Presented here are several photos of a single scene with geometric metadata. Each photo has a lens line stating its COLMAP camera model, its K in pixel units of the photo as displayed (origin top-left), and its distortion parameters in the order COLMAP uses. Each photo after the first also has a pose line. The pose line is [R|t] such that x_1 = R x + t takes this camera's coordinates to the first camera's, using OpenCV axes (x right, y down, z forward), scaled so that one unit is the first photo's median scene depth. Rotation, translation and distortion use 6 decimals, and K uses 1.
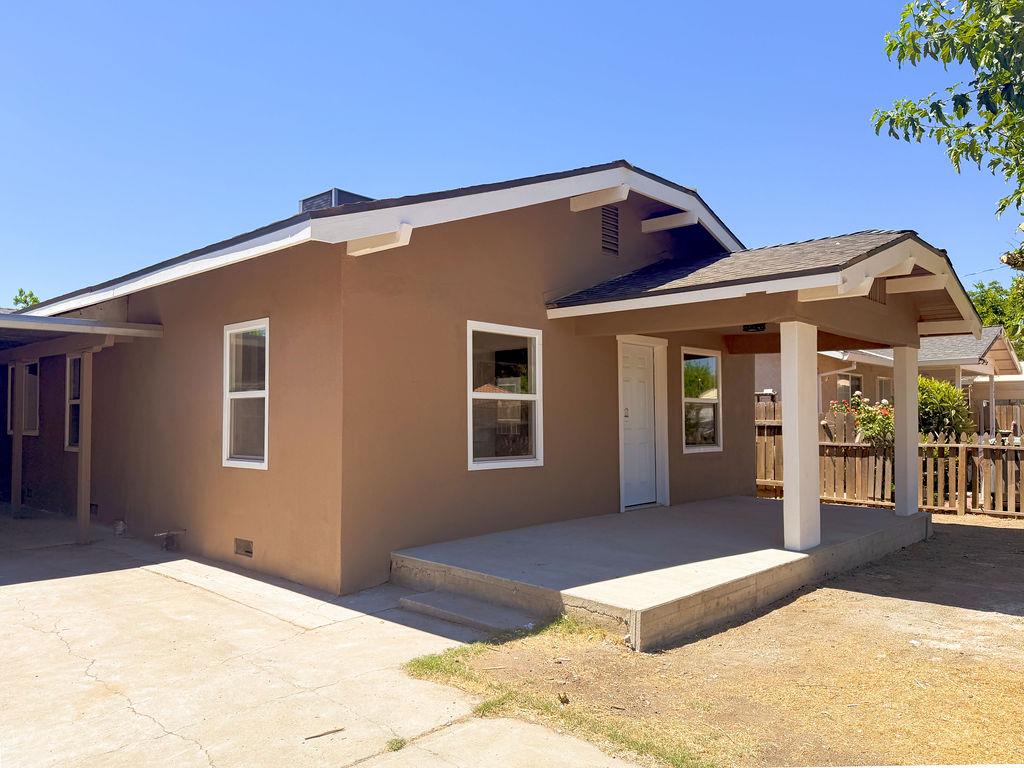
lens RADIAL K [[738.6, 0, 508.3], [0, 738.6, 398.2], [0, 0, 1]] dist [0.044233, -0.057483]
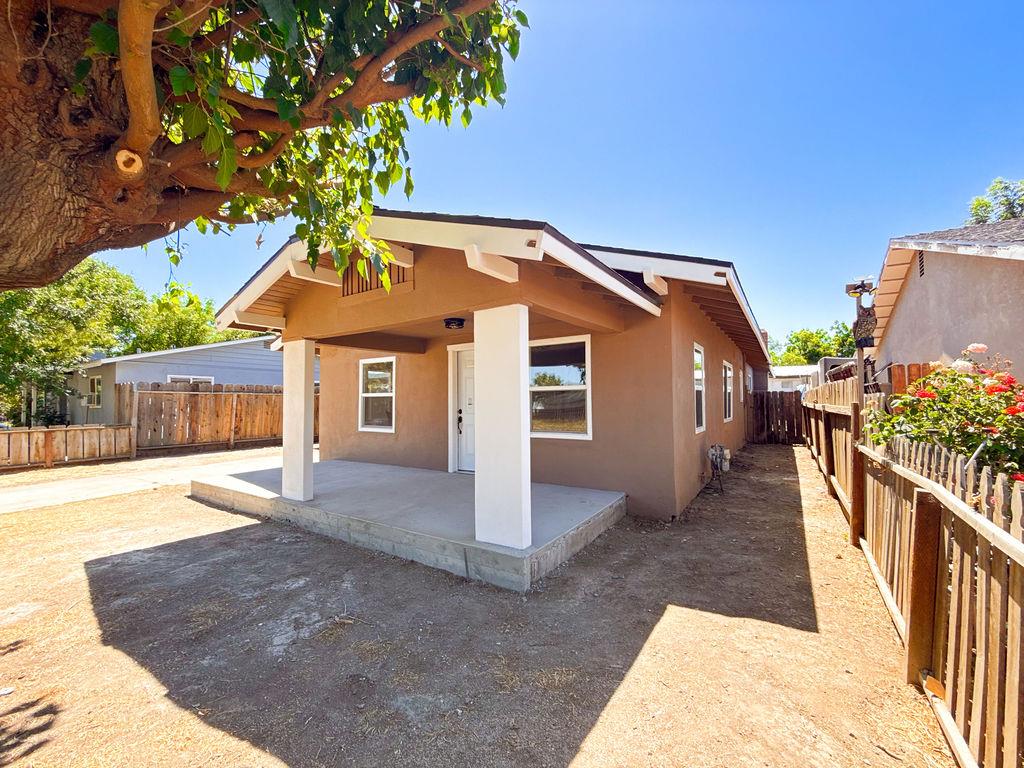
lens RADIAL K [[424.5, 0, 508.4], [0, 424.5, 386.6], [0, 0, 1]] dist [-0.003118, 0.000097]
pose [[0.163160, -0.038638, -0.985843, 1.102403], [0.037163, 0.998764, -0.032994, 0.025393], [0.985899, -0.031253, 0.164395, 1.108595]]
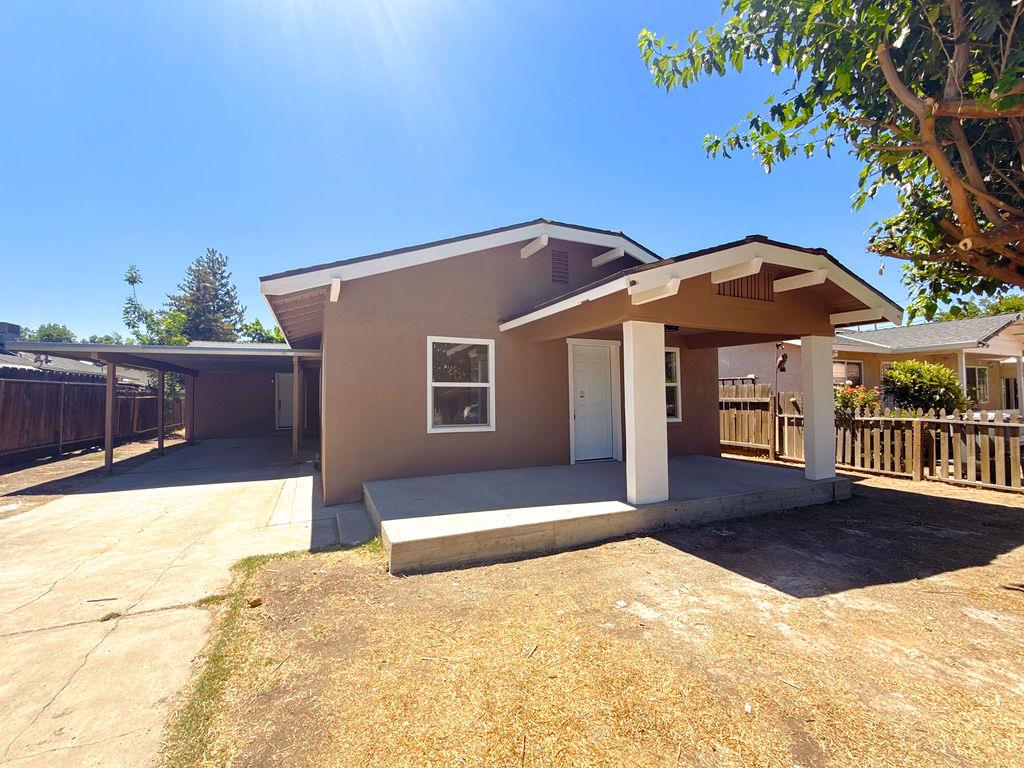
lens RADIAL K [[419.6, 0, 495.9], [0, 419.6, 380.9], [0, 0, 1]] dist [-0.001312, 0.000792]
pose [[0.917010, -0.021192, -0.398302, 0.390228], [0.016756, 0.999753, -0.014615, 0.004347], [0.398513, 0.006728, 0.917138, 0.222853]]
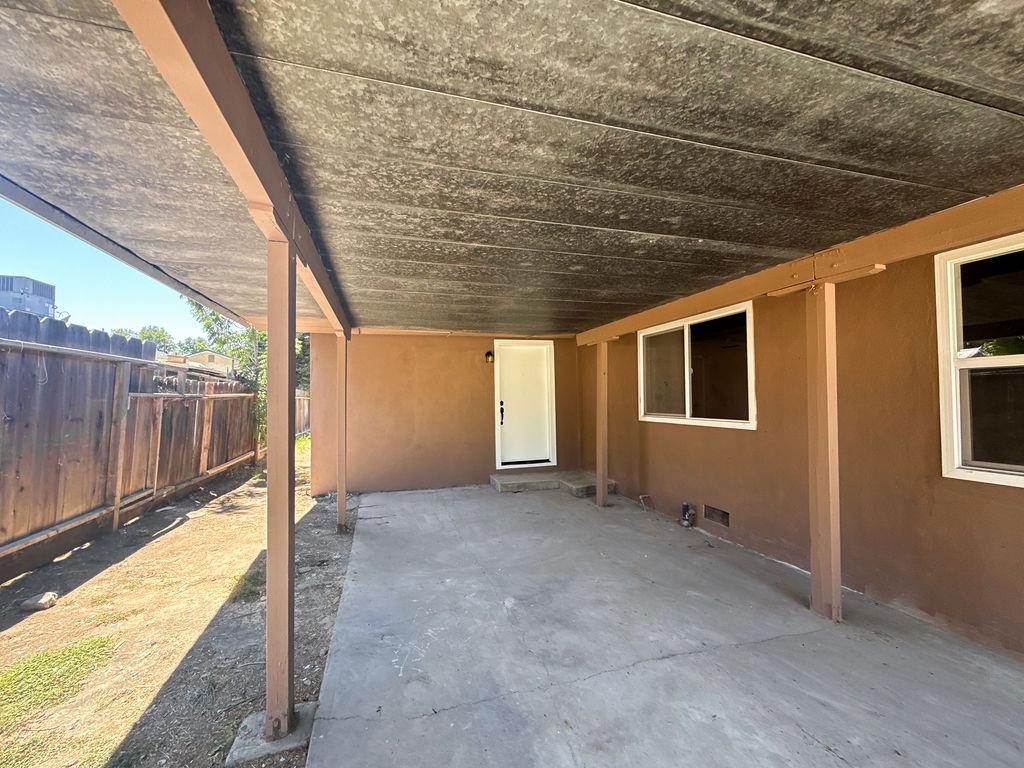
lens RADIAL K [[424.5, 0, 508.4], [0, 424.5, 386.6], [0, 0, 1]] dist [-0.003118, 0.000097]
pose [[0.859852, -0.016178, -0.510287, -0.933891], [0.012809, 0.999867, -0.010115, 0.024445], [0.510383, 0.002161, 0.859945, 0.908679]]
